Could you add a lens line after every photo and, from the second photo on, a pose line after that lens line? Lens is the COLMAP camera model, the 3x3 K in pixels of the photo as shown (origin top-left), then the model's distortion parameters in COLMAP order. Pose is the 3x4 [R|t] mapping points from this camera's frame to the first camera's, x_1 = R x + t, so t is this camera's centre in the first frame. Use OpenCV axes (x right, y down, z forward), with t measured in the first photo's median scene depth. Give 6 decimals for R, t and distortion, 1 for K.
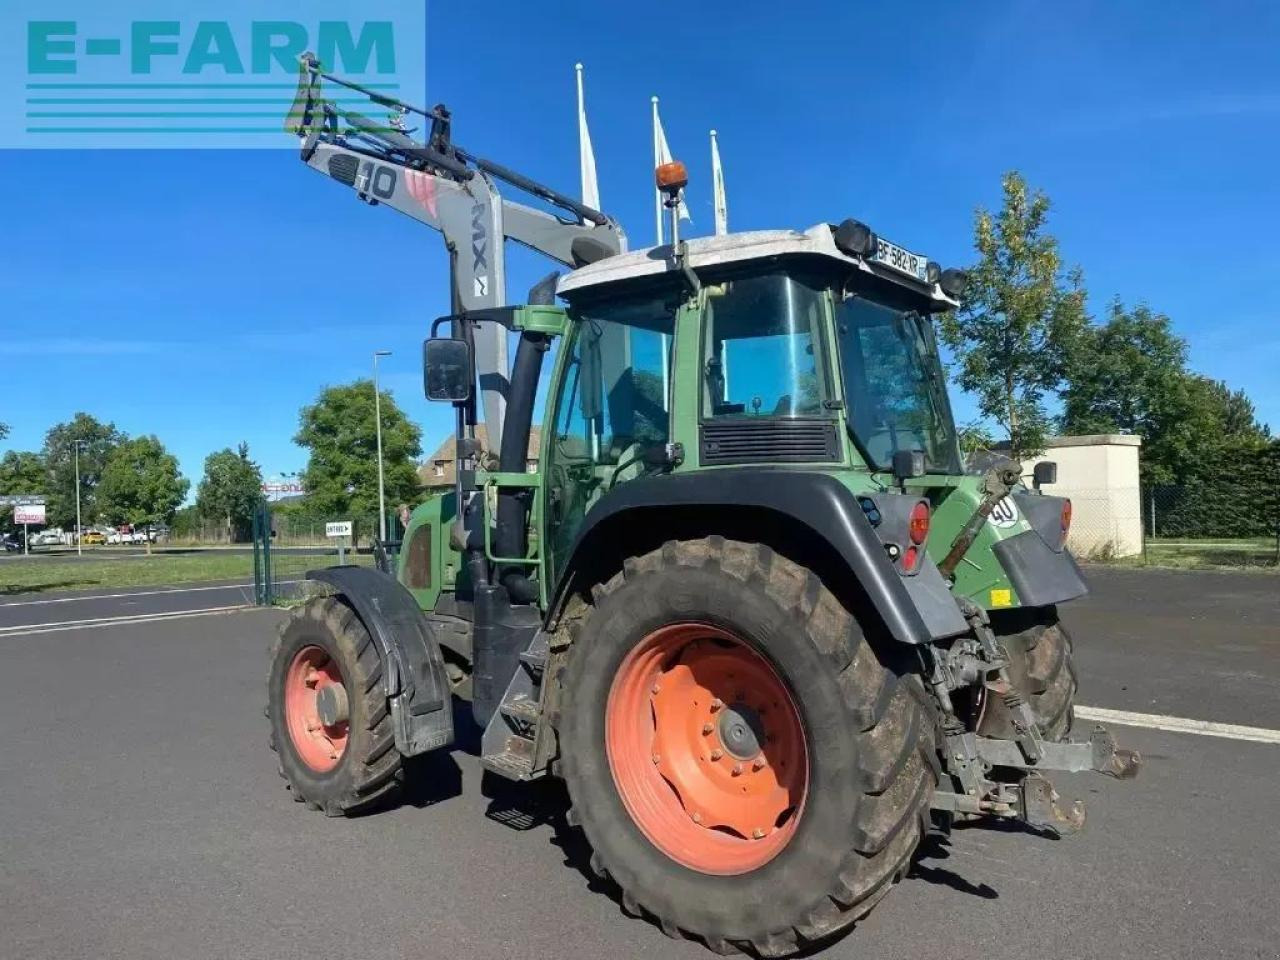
lens RADIAL K [[960.7, 0, 649.1], [0, 960.7, 489.1], [0, 0, 1]] dist [0.059649, -0.066040]
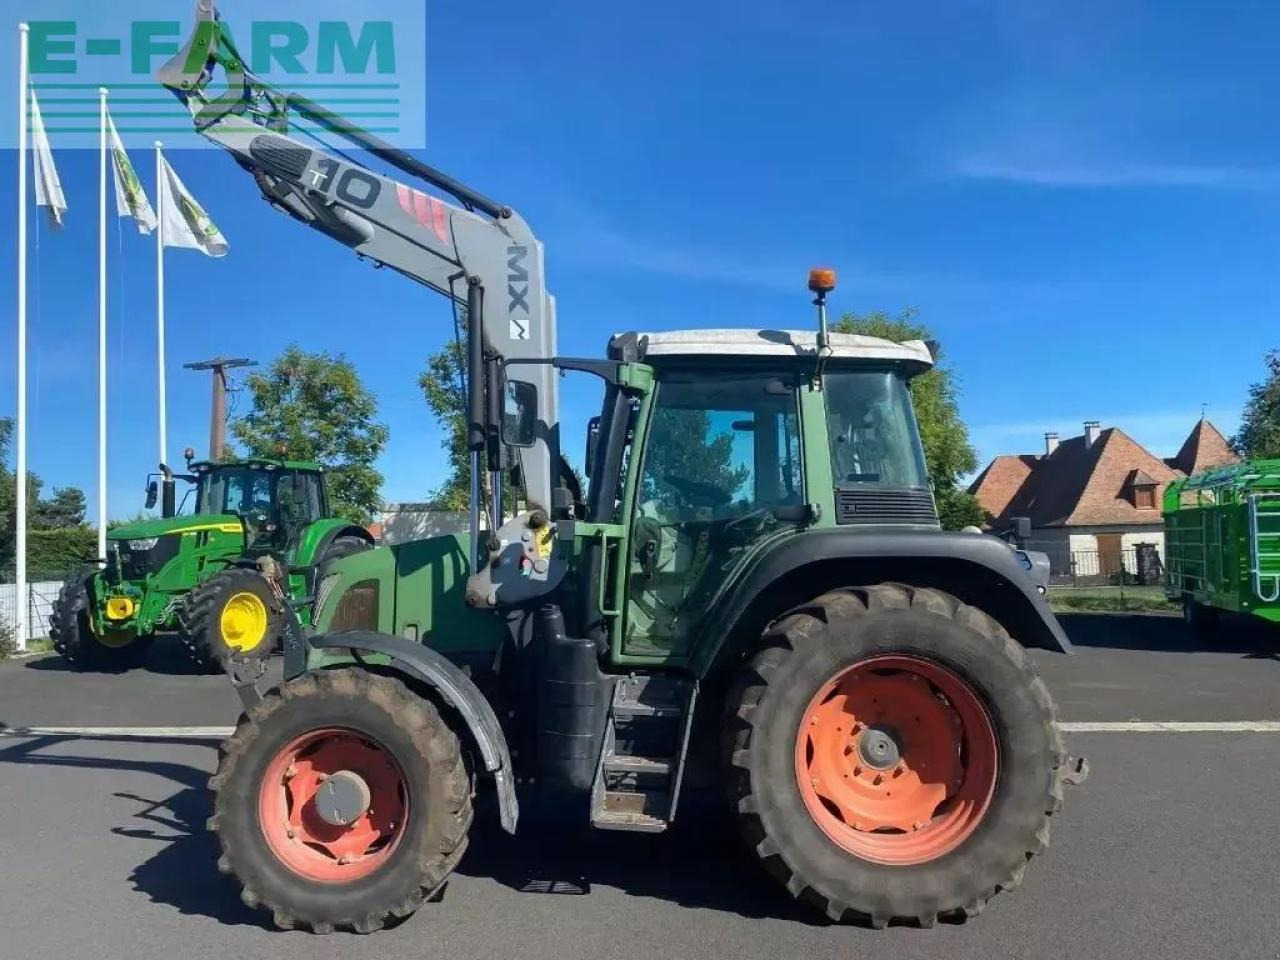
lens RADIAL K [[979.8, 0, 638.9], [0, 979.8, 470.1], [0, 0, 1]] dist [0.071893, -0.082302]
pose [[0.758529, 0.052157, 0.649548, -0.911574], [-0.010187, 0.997619, -0.068210, -0.004838], [-0.651560, 0.045123, 0.757254, 0.233635]]
